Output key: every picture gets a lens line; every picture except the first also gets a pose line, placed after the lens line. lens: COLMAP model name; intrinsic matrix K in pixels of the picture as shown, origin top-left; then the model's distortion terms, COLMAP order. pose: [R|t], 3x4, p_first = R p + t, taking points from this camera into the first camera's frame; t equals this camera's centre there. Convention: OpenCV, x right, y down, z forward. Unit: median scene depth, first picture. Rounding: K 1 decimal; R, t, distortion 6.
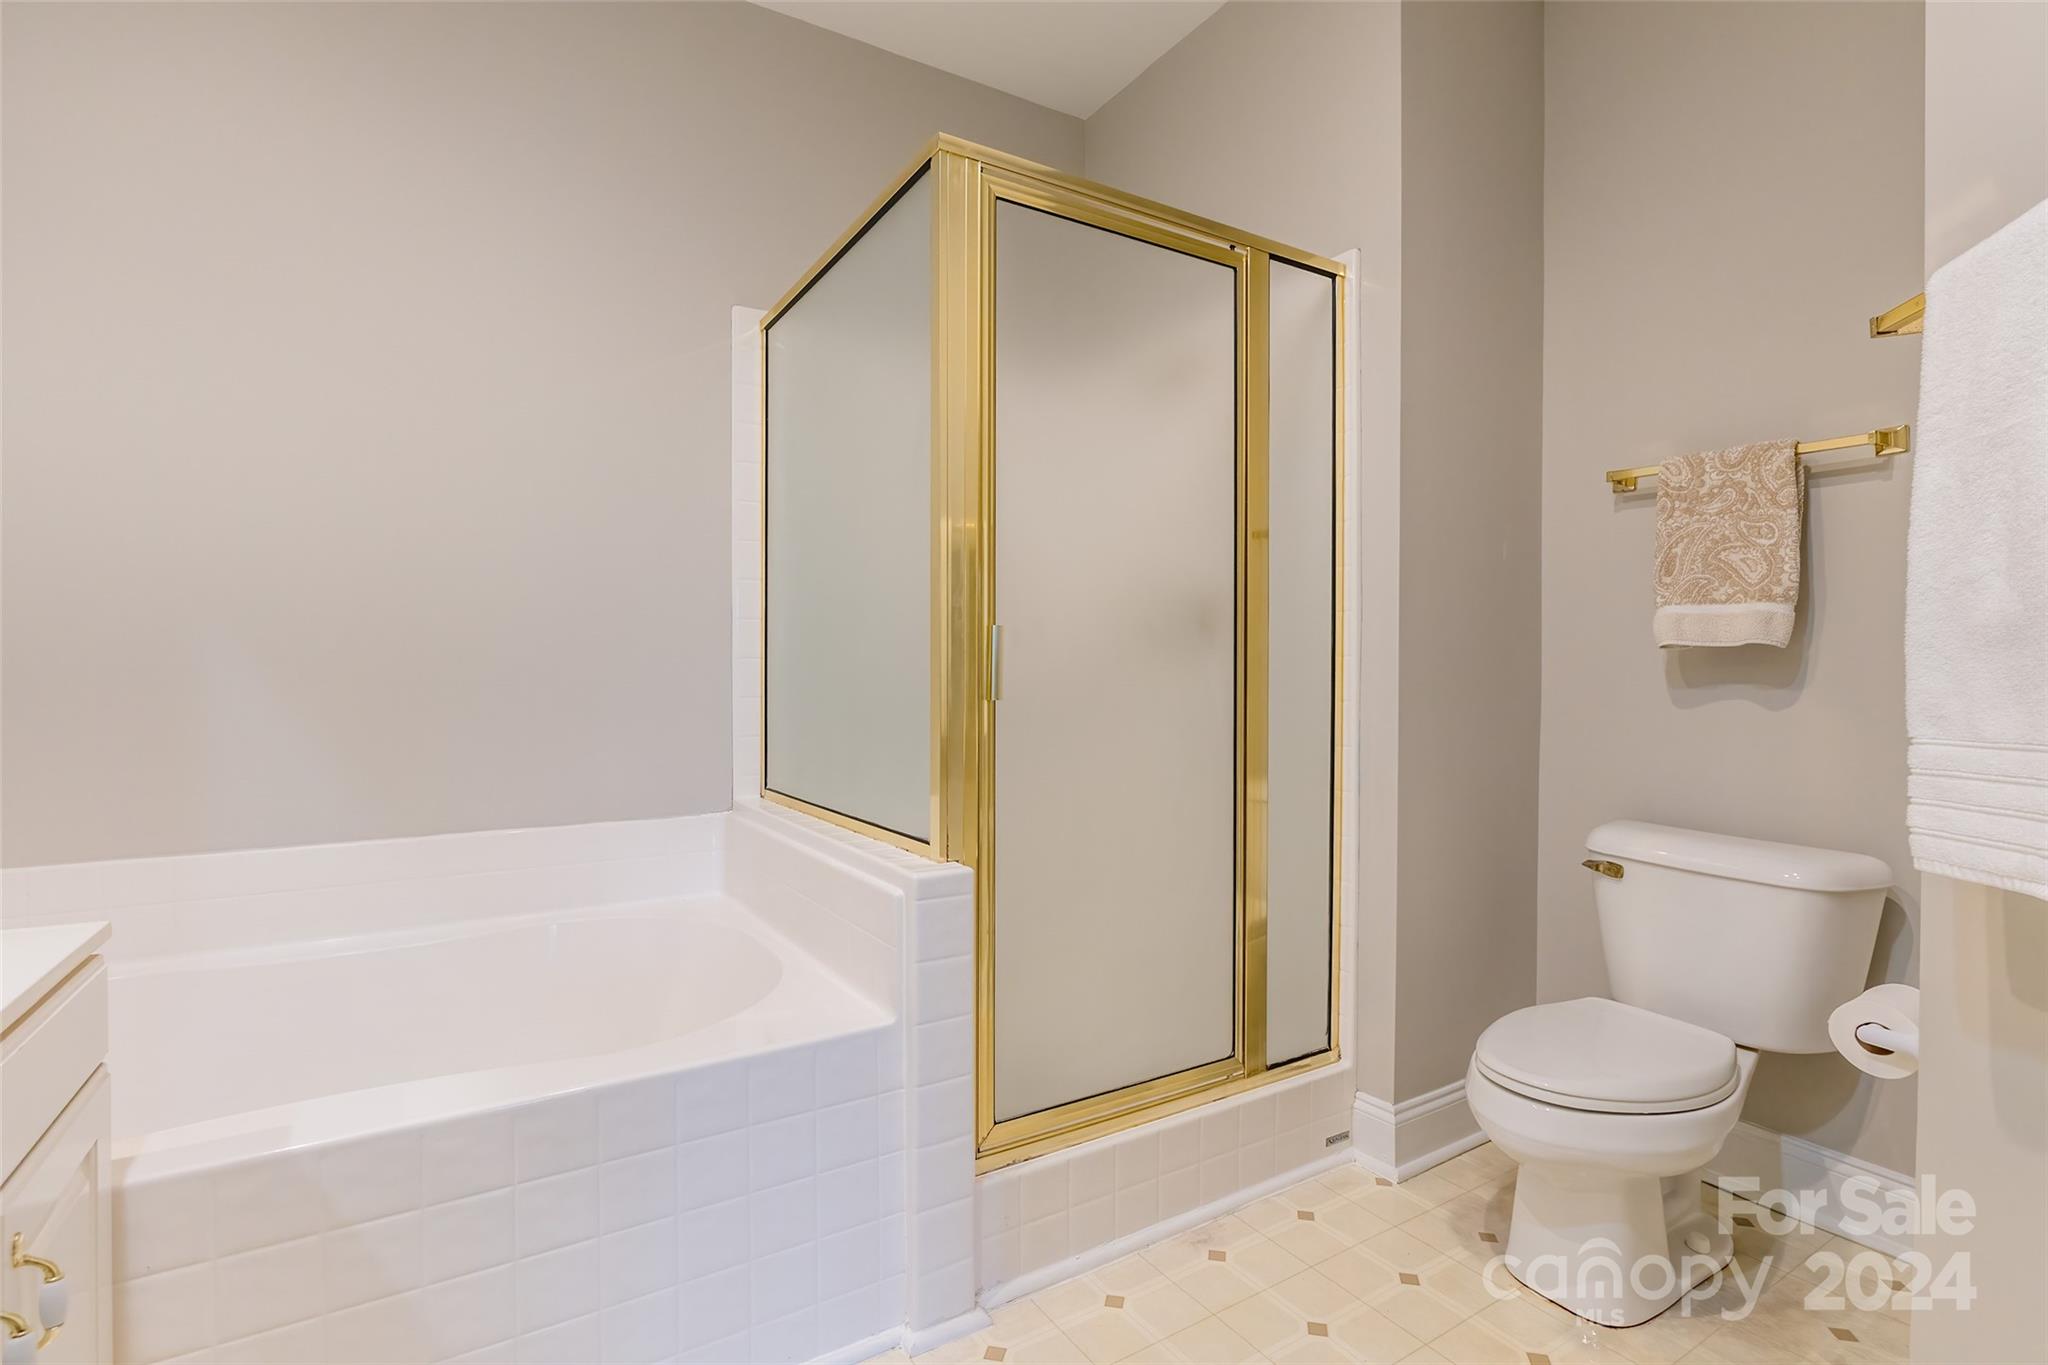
lens RADIAL K [[948.7, 0, 1004.1], [0, 948.7, 664.7], [0, 0, 1]] dist [-0.003855, -0.000195]
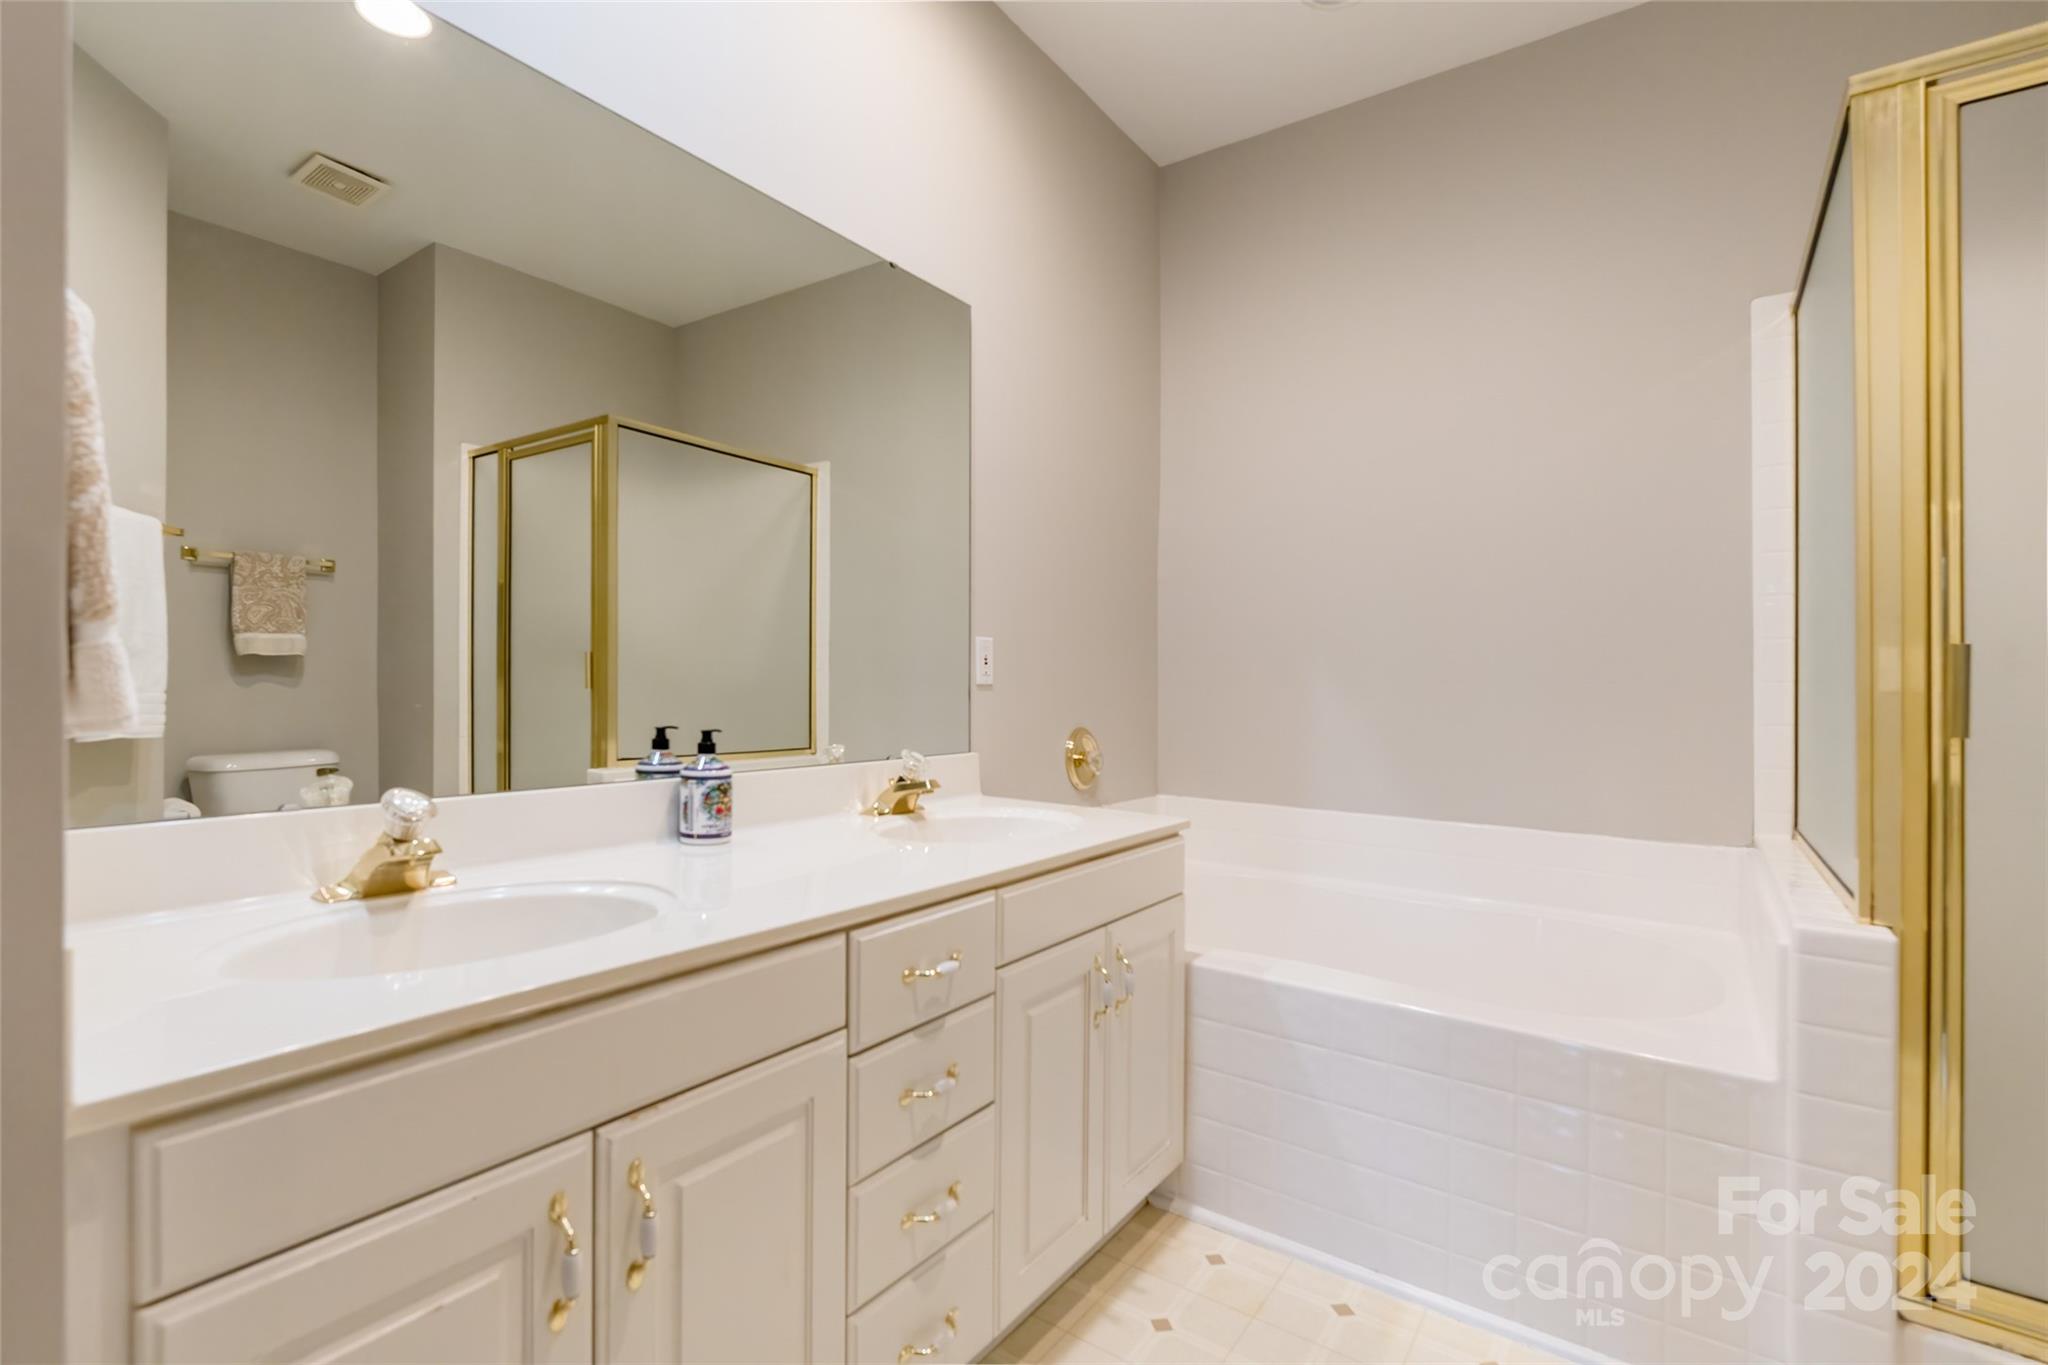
lens RADIAL K [[948.7, 0, 1004.1], [0, 948.7, 664.7], [0, 0, 1]] dist [-0.003855, -0.000195]
pose [[0.387306, -0.006304, -0.921930, 0.443828], [-0.010492, 0.999882, -0.011245, -0.005904], [0.921891, 0.014029, 0.387194, -0.044276]]
